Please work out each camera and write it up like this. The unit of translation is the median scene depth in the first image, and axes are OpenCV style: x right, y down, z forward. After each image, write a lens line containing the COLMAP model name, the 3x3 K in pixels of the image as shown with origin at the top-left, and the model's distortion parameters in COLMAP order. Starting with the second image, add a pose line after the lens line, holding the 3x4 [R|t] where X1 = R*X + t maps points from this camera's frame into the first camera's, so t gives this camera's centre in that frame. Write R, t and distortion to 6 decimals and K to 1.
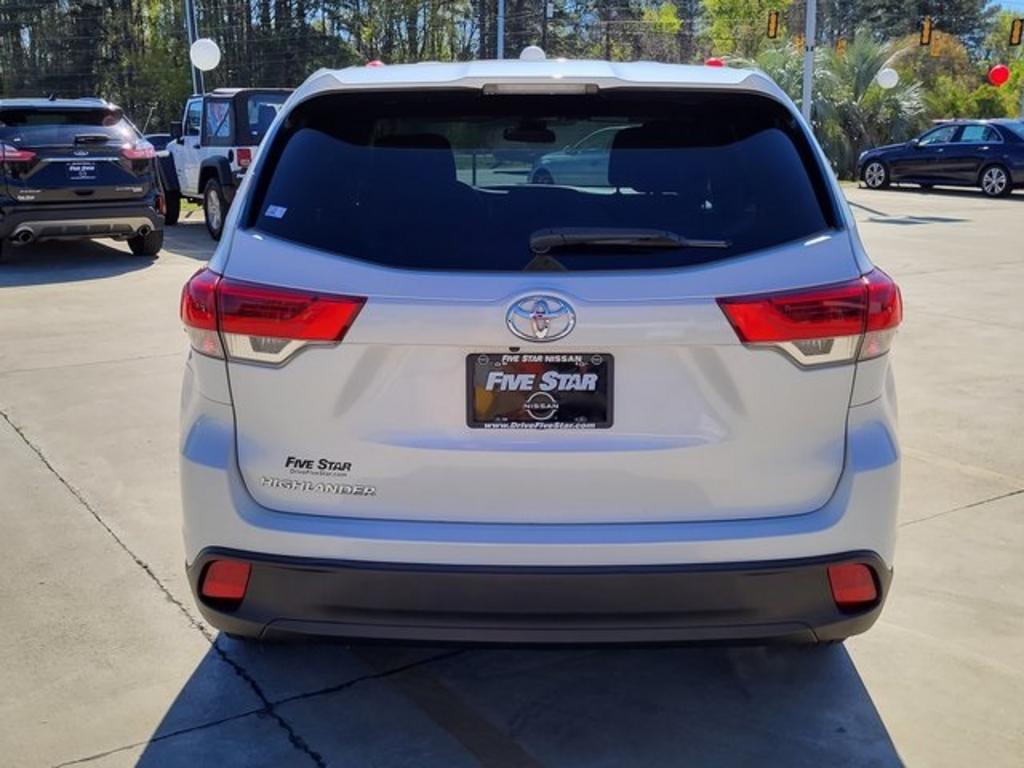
lens RADIAL K [[1181.4, 0, 503.4], [0, 1181.4, 382.0], [0, 0, 1]] dist [0.038888, 0.000000]
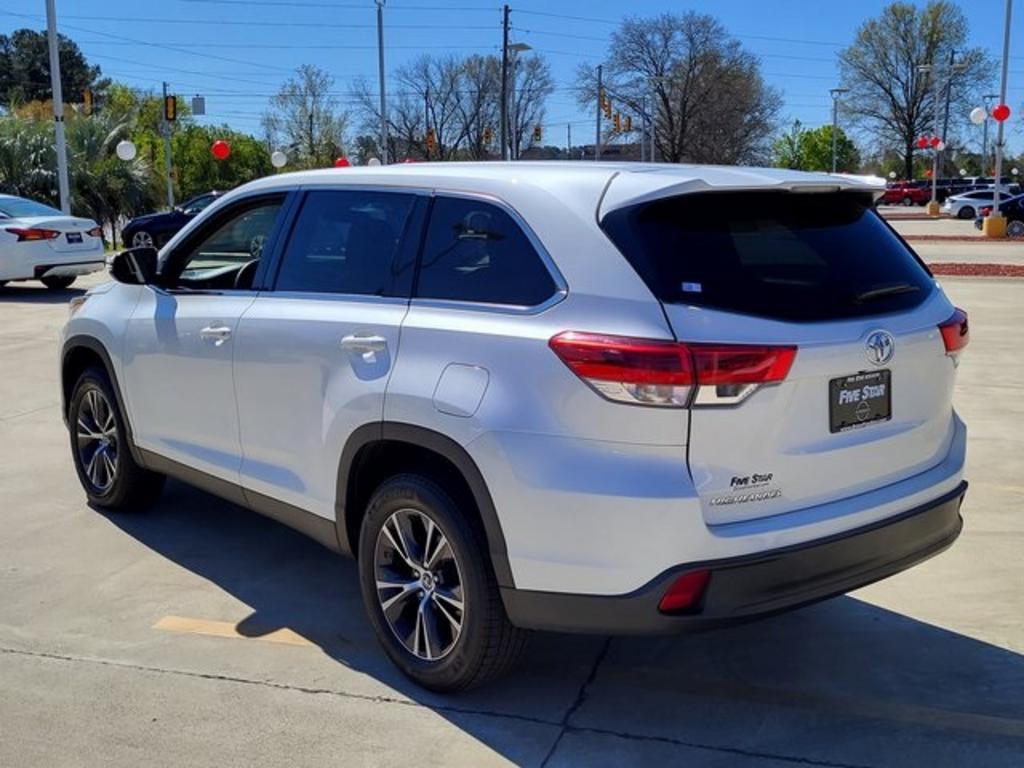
lens RADIAL K [[1180.5, 0, 513.0], [0, 1180.5, 382.7], [0, 0, 1]] dist [0.055793, 0.000000]
pose [[0.754331, -0.108834, 0.647411, -1.202260], [0.143280, 0.989682, -0.000570, -0.072419], [-0.640669, 0.093191, 0.762141, 0.180890]]
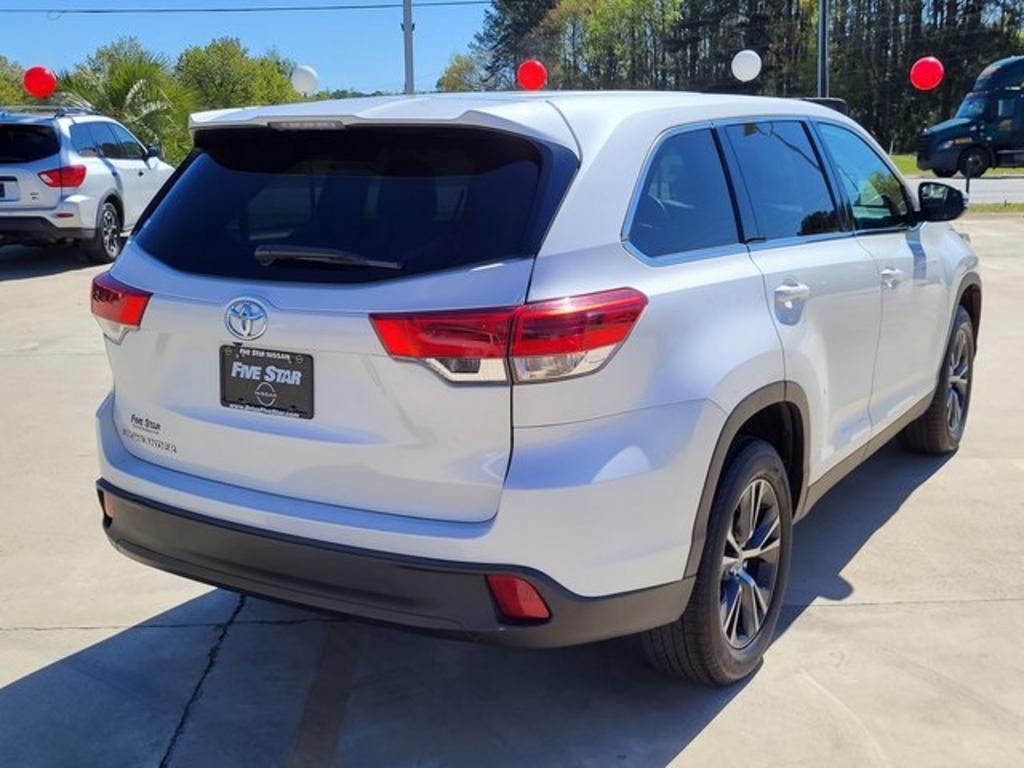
lens RADIAL K [[1181.4, 0, 514.0], [0, 1181.4, 387.7], [0, 0, 1]] dist [0.038888, 0.000000]
pose [[0.858739, 0.101813, -0.502198, 0.840104], [-0.101010, 0.994466, 0.028889, -0.045458], [0.502360, 0.025919, 0.864270, 0.100104]]
